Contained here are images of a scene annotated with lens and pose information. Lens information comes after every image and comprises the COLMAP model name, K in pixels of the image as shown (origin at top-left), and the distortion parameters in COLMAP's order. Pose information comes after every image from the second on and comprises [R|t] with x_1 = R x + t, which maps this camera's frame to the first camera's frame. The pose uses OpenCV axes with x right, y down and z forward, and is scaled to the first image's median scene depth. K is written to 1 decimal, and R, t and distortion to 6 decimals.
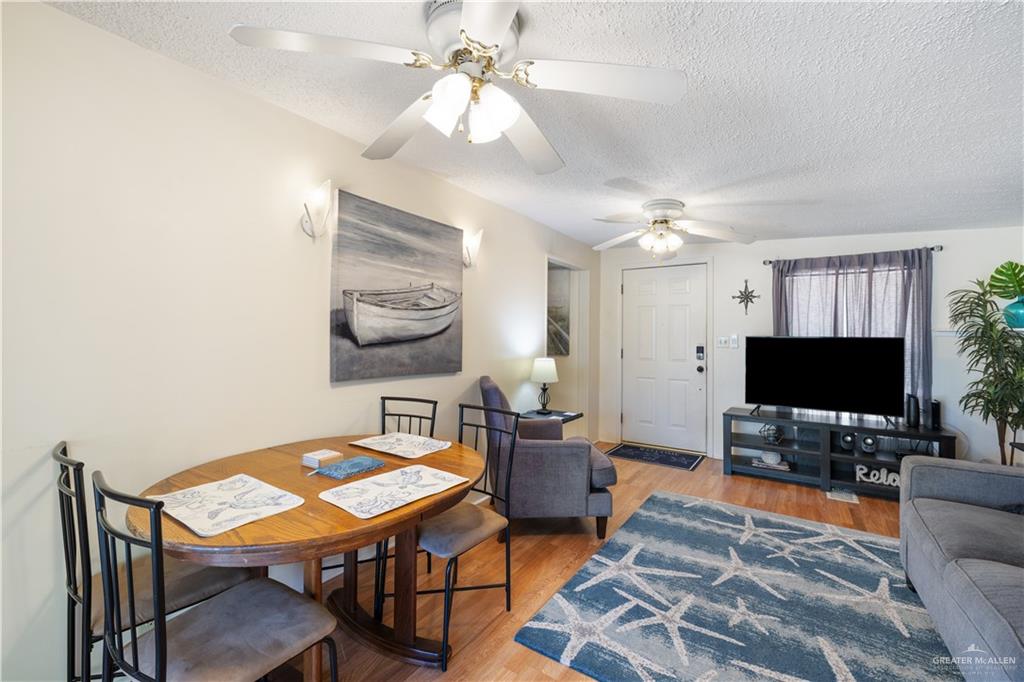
lens RADIAL K [[435.4, 0, 508.9], [0, 435.4, 330.1], [0, 0, 1]] dist [-0.001895, 0.001025]
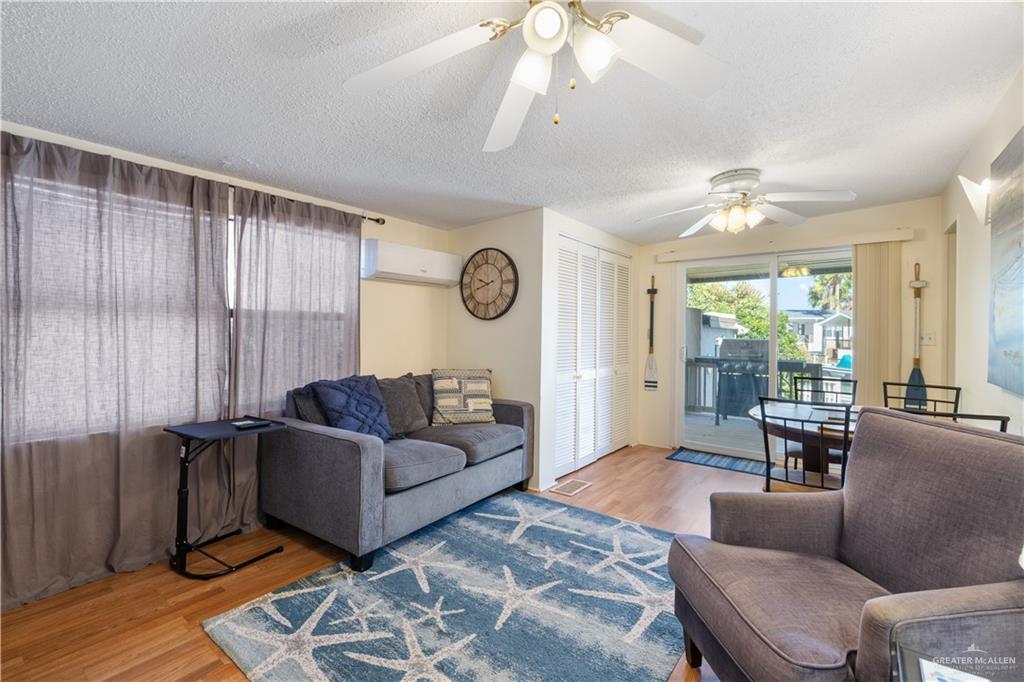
lens RADIAL K [[457.0, 0, 507.3], [0, 457.0, 325.4], [0, 0, 1]] dist [-0.007953, 0.001684]
pose [[-0.997746, -0.019835, 0.064102, 0.457360], [-0.020839, 0.999670, -0.015032, 0.031065], [-0.063782, -0.016334, -0.997830, 1.730112]]
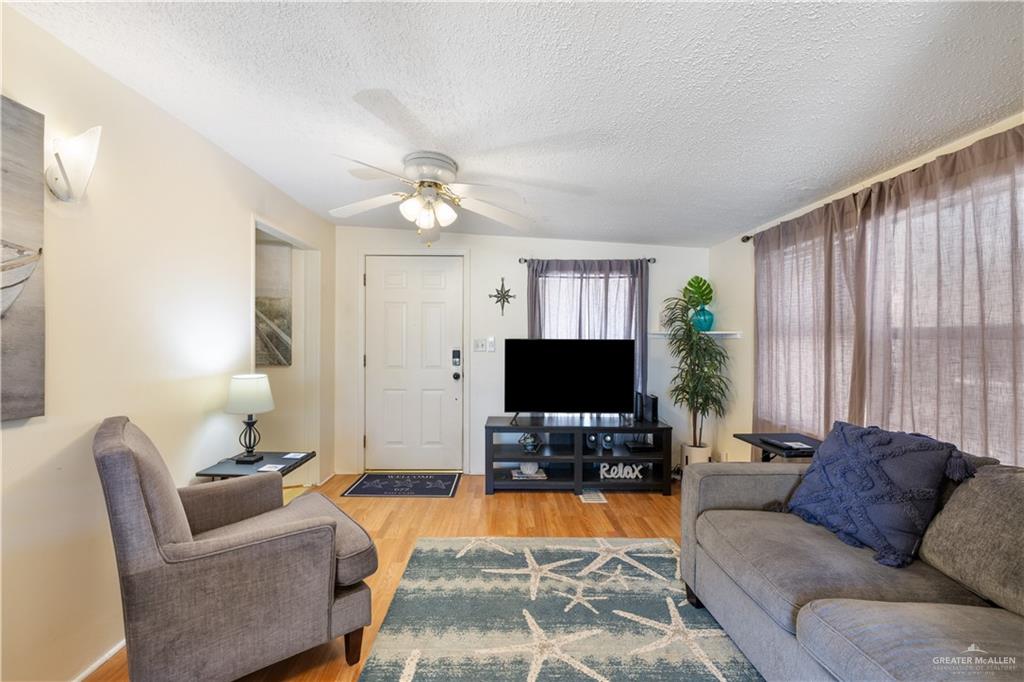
lens RADIAL K [[435.4, 0, 507.3], [0, 435.4, 343.4], [0, 0, 1]] dist [-0.001895, 0.001025]
pose [[0.823643, -0.009292, 0.567033, 0.046007], [-0.005764, 0.999677, 0.024753, 0.001760], [-0.567080, -0.023656, 0.823323, 0.387402]]
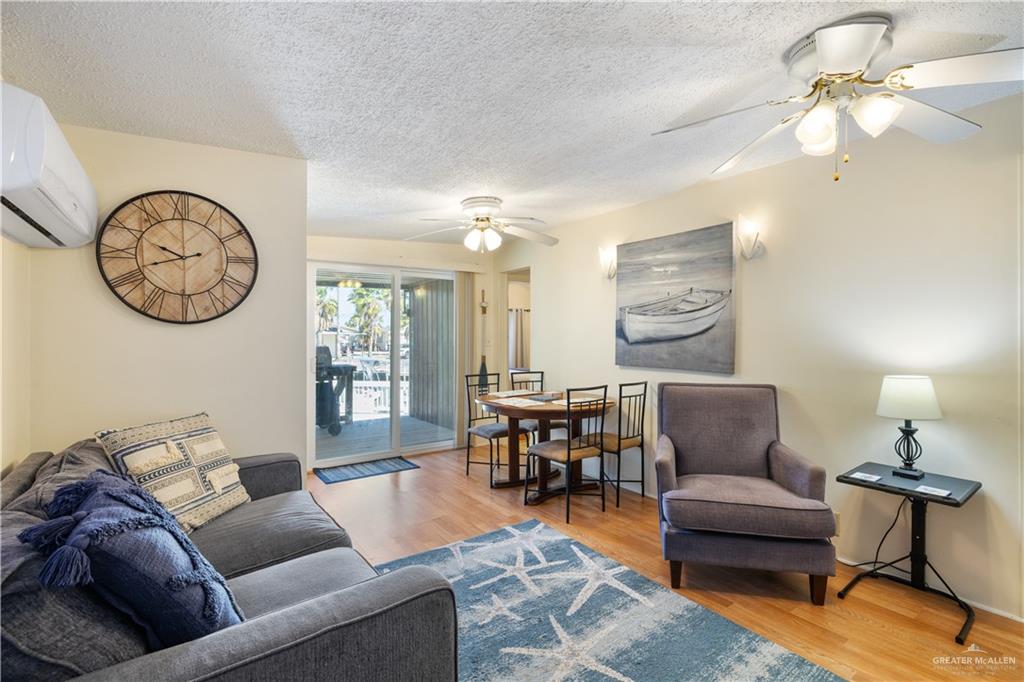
lens RADIAL K [[457.0, 0, 502.1], [0, 457.0, 340.1], [0, 0, 1]] dist [-0.007953, 0.001684]
pose [[-0.366215, -0.004158, -0.930521, 1.163335], [0.007923, 0.999940, -0.007586, 0.031053], [0.930497, -0.010151, -0.366160, 1.068803]]
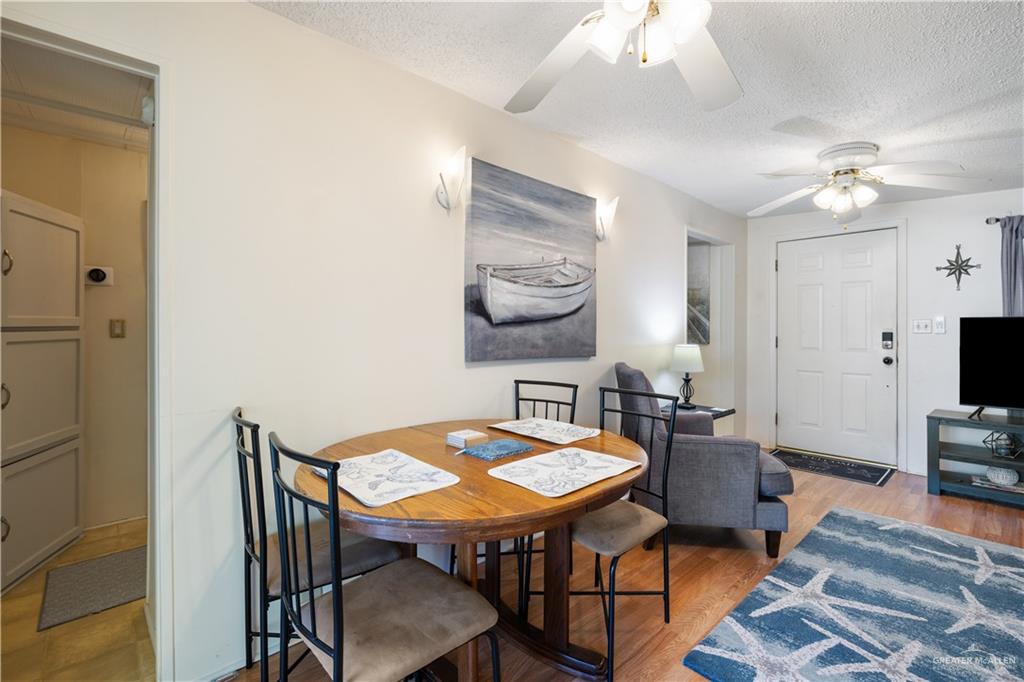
lens RADIAL K [[457.0, 0, 508.5], [0, 457.0, 330.3], [0, 0, 1]] dist [-0.007953, 0.001684]
pose [[0.972571, -0.005893, -0.232531, -0.076252], [0.008064, 0.999932, 0.008386, 0.037743], [0.232466, -0.010031, 0.972553, 0.047785]]
